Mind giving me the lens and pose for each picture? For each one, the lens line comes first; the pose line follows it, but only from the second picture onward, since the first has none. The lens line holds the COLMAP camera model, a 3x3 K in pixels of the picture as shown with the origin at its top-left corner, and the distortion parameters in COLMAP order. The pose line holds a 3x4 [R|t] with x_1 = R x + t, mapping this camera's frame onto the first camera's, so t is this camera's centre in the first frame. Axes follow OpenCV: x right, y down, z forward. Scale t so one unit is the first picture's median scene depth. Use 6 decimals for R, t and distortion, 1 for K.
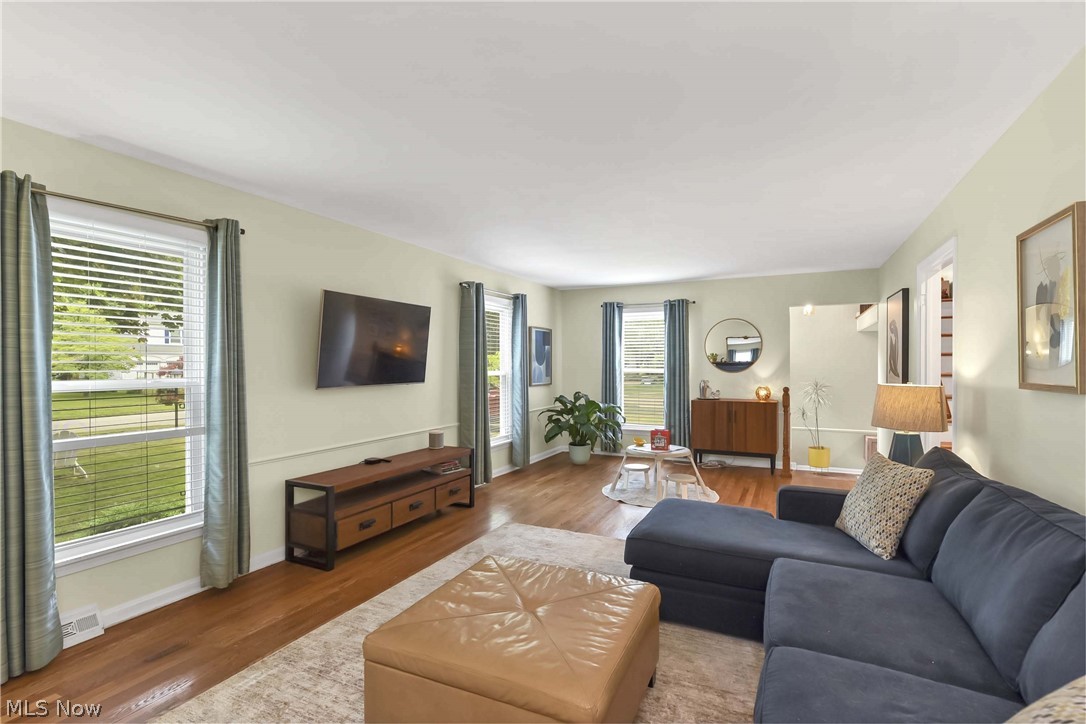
lens RADIAL K [[499.5, 0, 553.7], [0, 499.5, 365.3], [0, 0, 1]] dist [-0.000028, 0.000122]
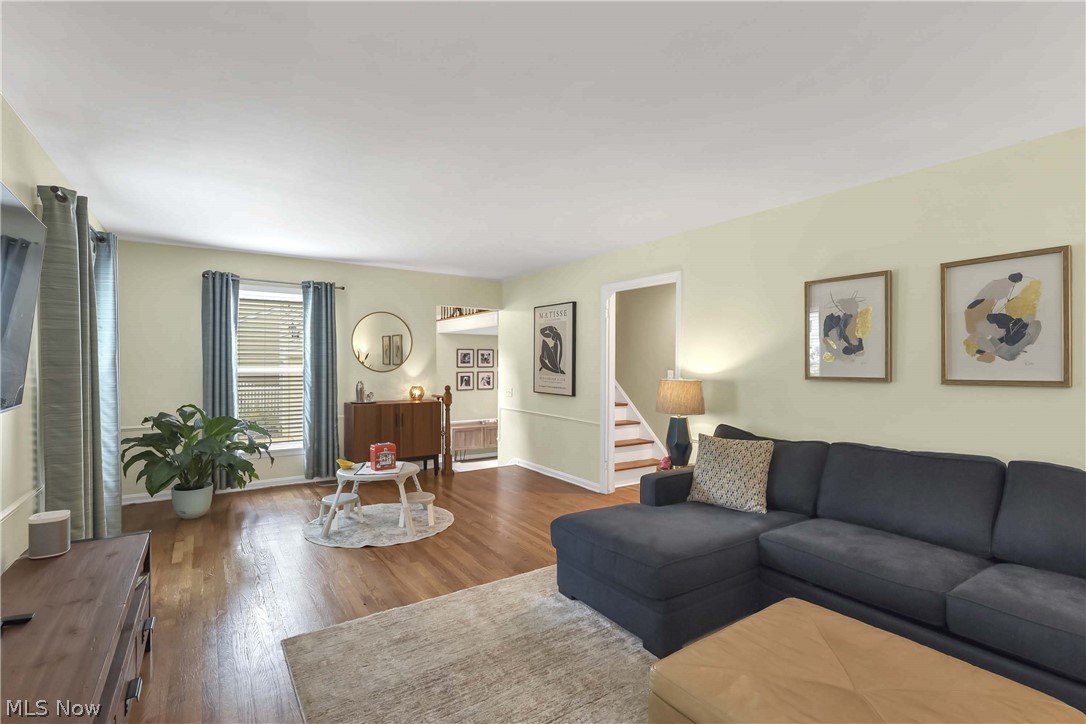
lens RADIAL K [[499.5, 0, 540.6], [0, 499.5, 366.1], [0, 0, 1]] dist [-0.000028, 0.000122]
pose [[0.523577, -0.003573, 0.851971, -0.275803], [-0.001828, 0.999984, 0.005317, -0.001059], [-0.851977, -0.004342, 0.523562, 0.296272]]
